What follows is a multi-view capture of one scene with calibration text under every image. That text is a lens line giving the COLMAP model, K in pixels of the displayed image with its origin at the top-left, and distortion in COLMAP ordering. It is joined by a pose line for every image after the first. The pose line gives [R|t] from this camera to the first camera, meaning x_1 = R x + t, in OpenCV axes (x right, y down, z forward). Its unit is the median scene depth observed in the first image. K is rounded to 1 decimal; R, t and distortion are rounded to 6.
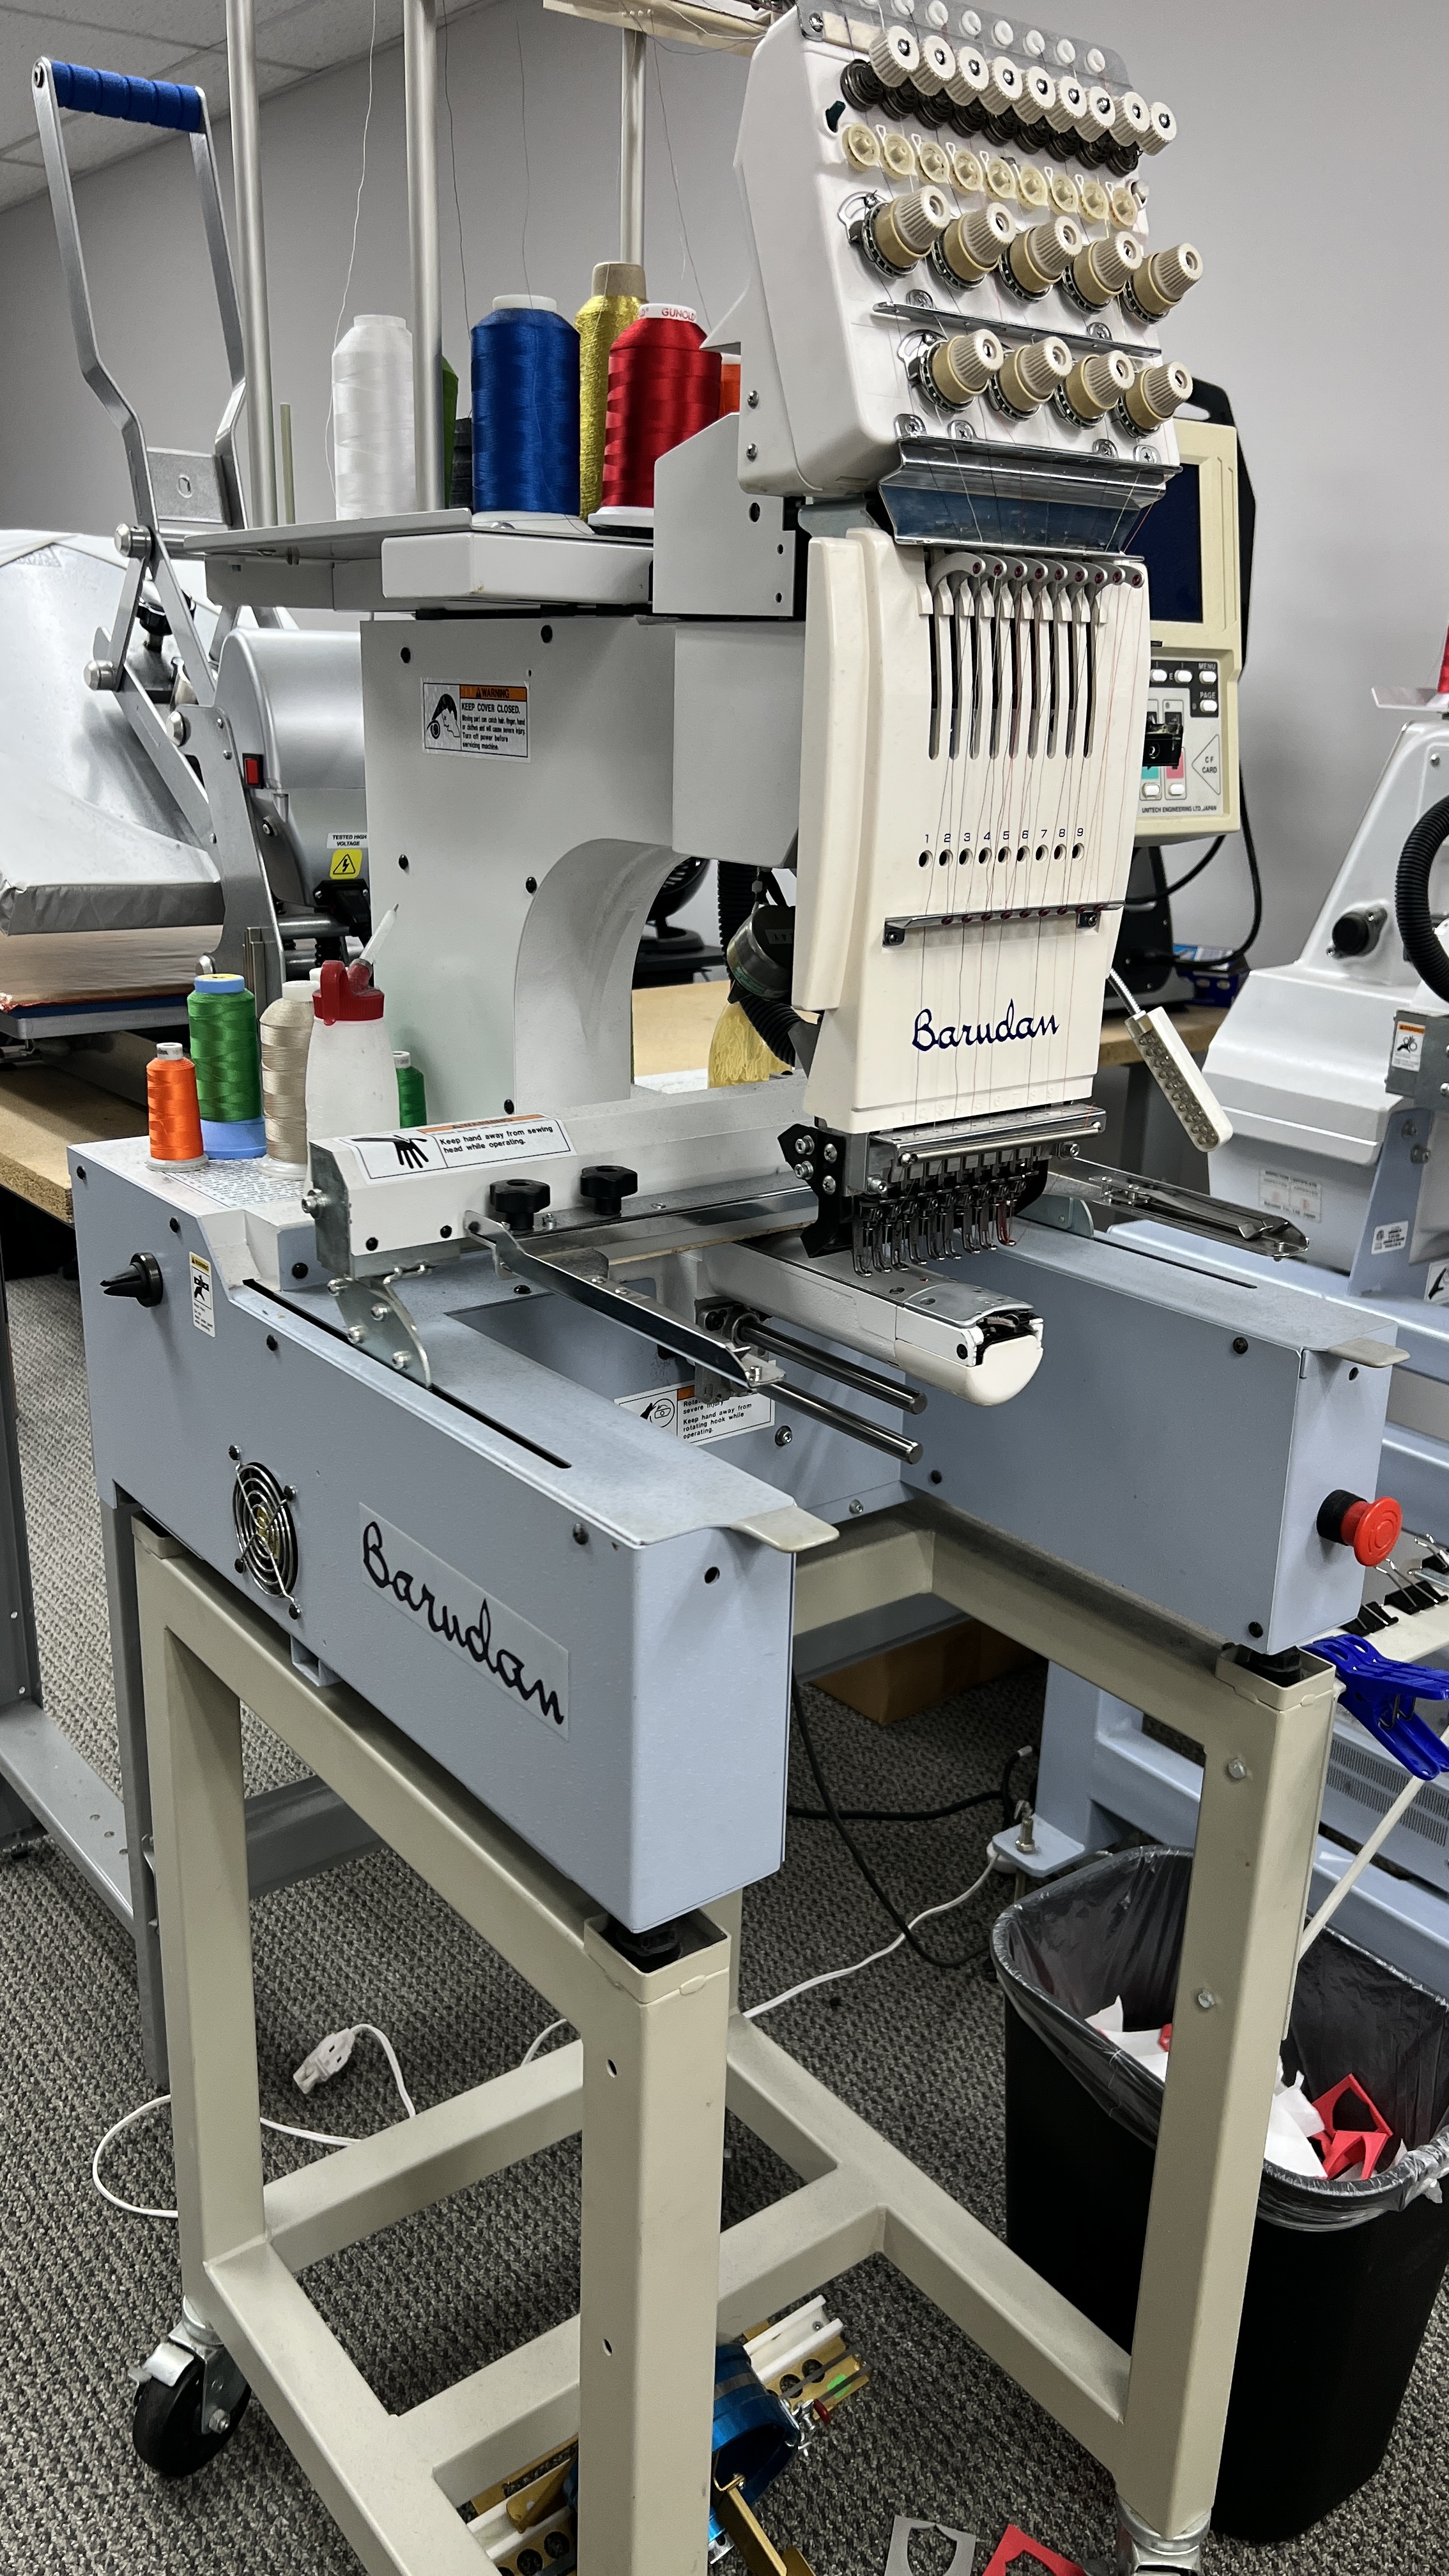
lens RADIAL K [[1936.2, 0, 724.5], [0, 1936.2, 1288.0], [0, 0, 1]] dist [0.002660, 0.001533]
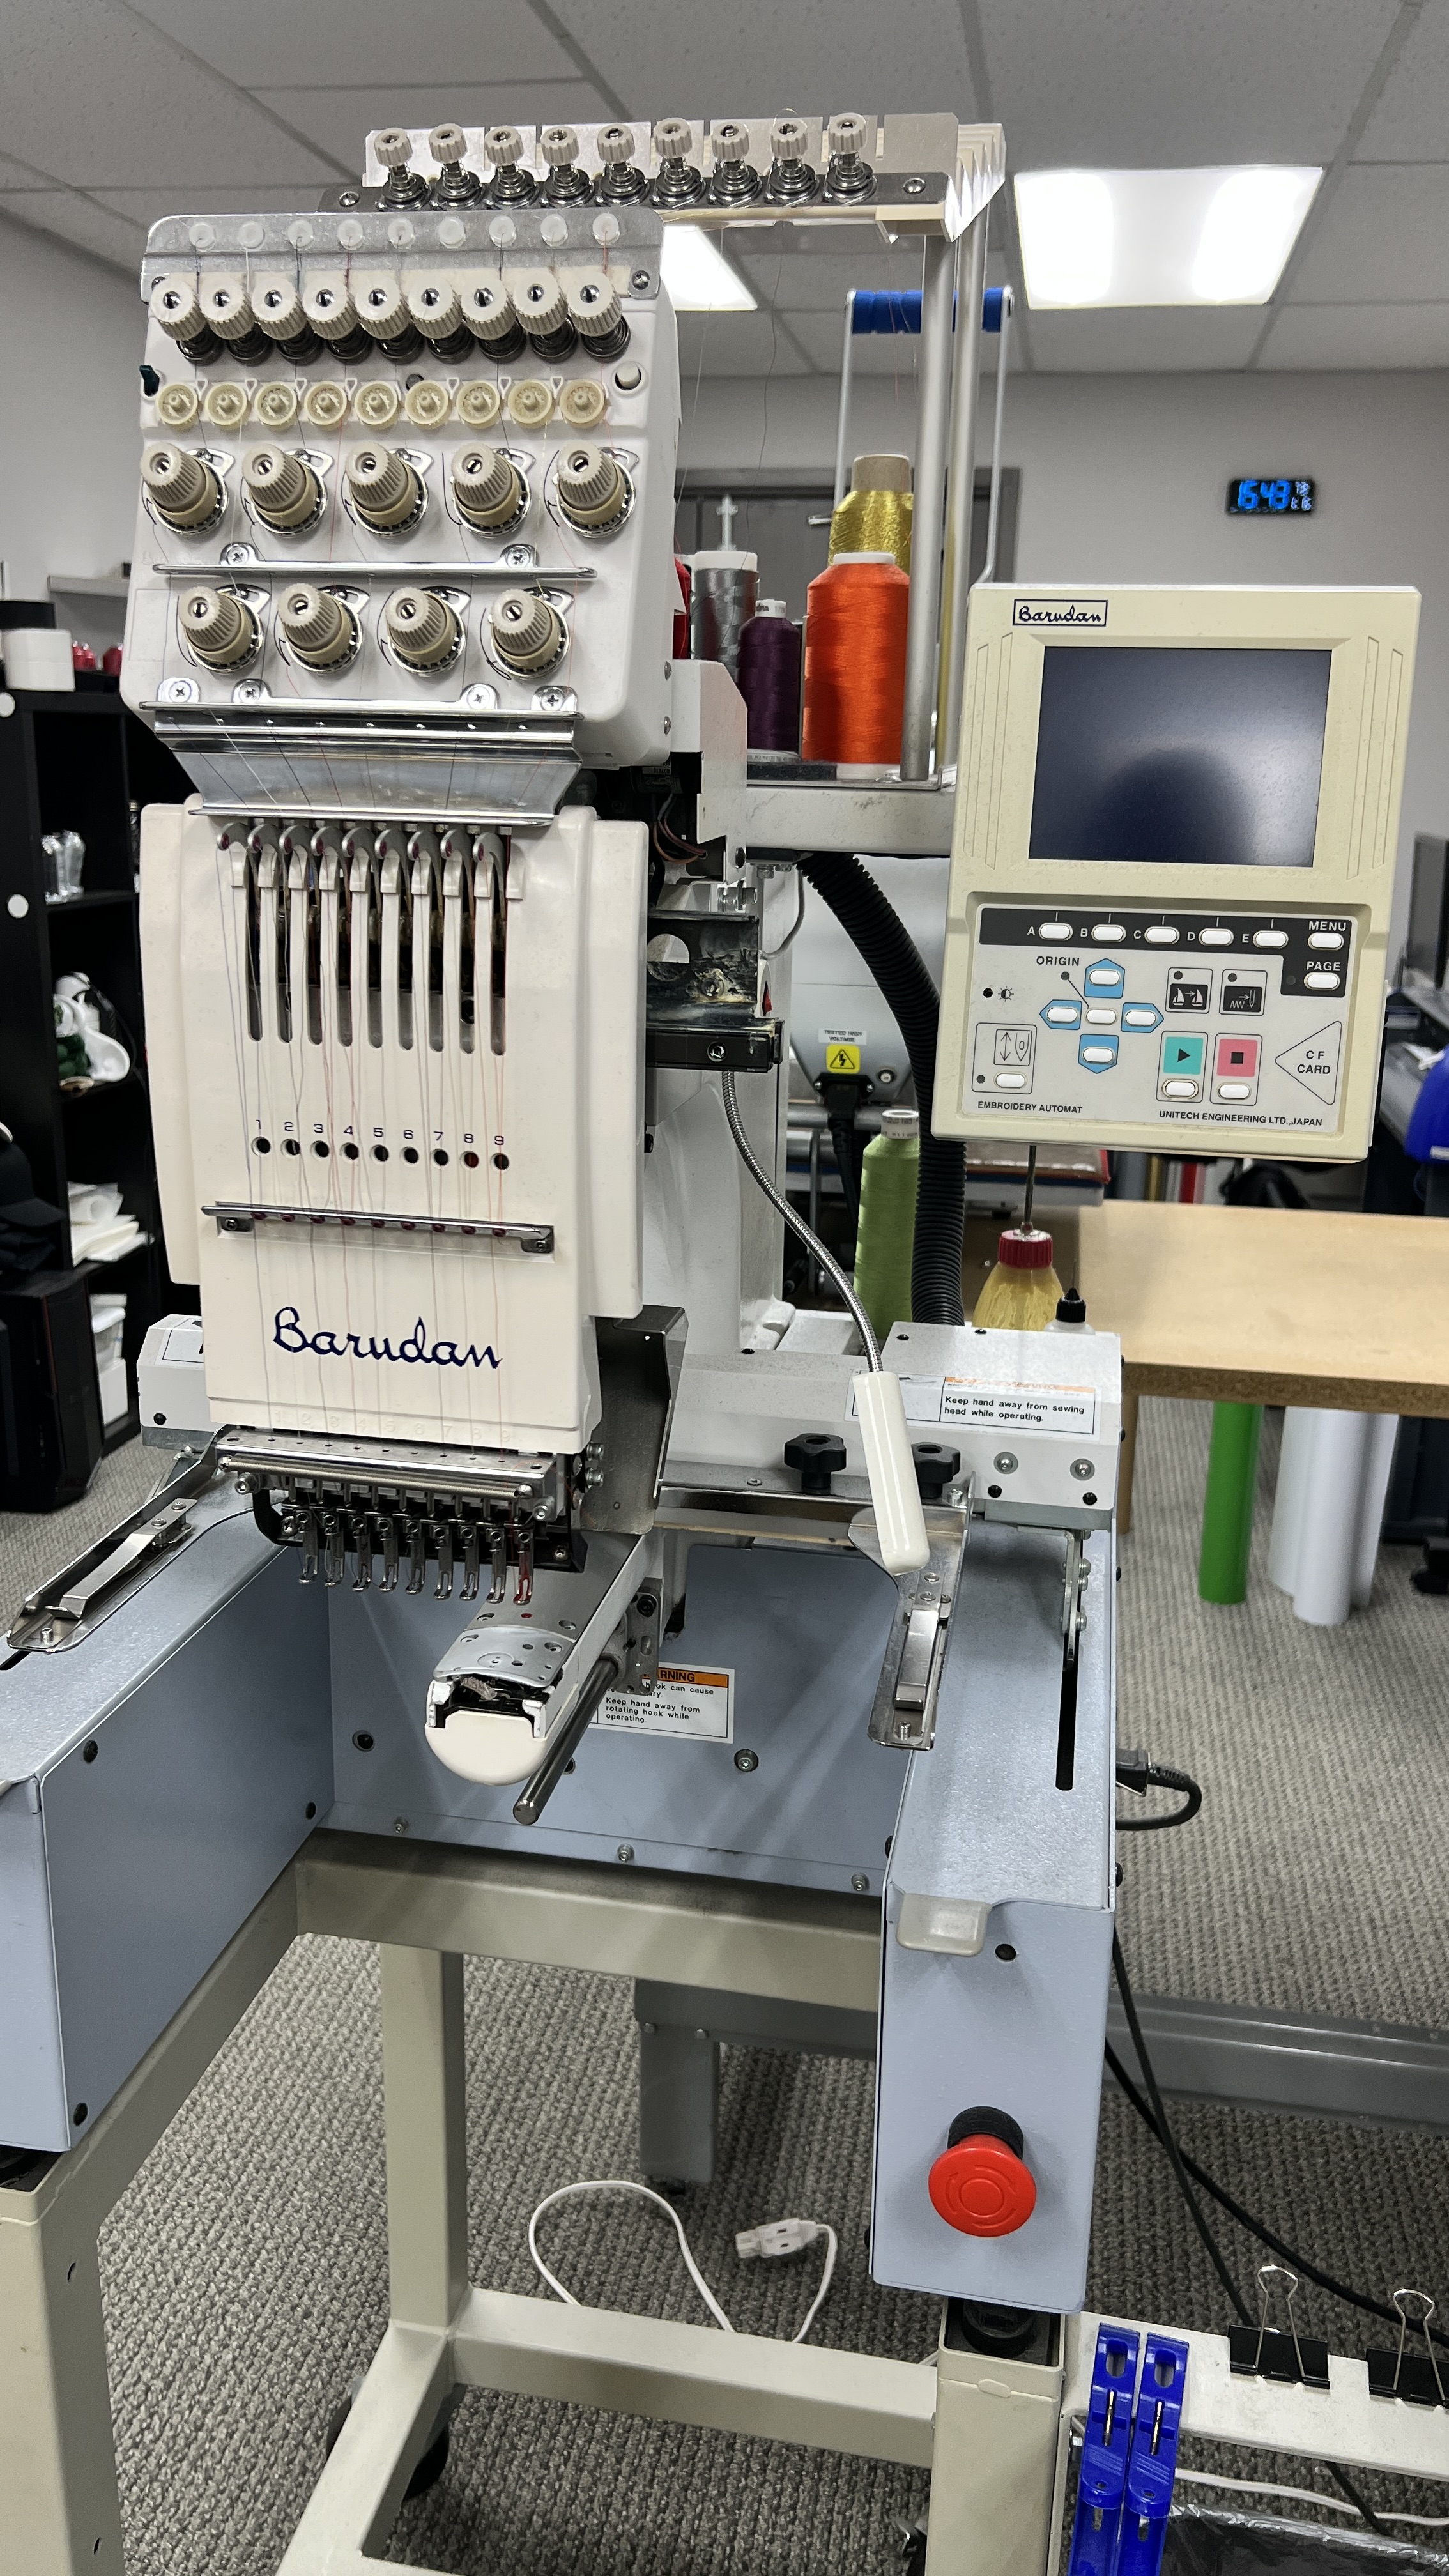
lens RADIAL K [[1939.3, 0, 724.5], [0, 1939.3, 1288.0], [0, 0, 1]] dist [0.029434, -0.024338]
pose [[0.667877, 0.191331, -0.719259, 0.644218], [-0.232776, 0.971610, 0.042312, -0.172539], [0.706934, 0.139166, 0.693453, 0.372169]]
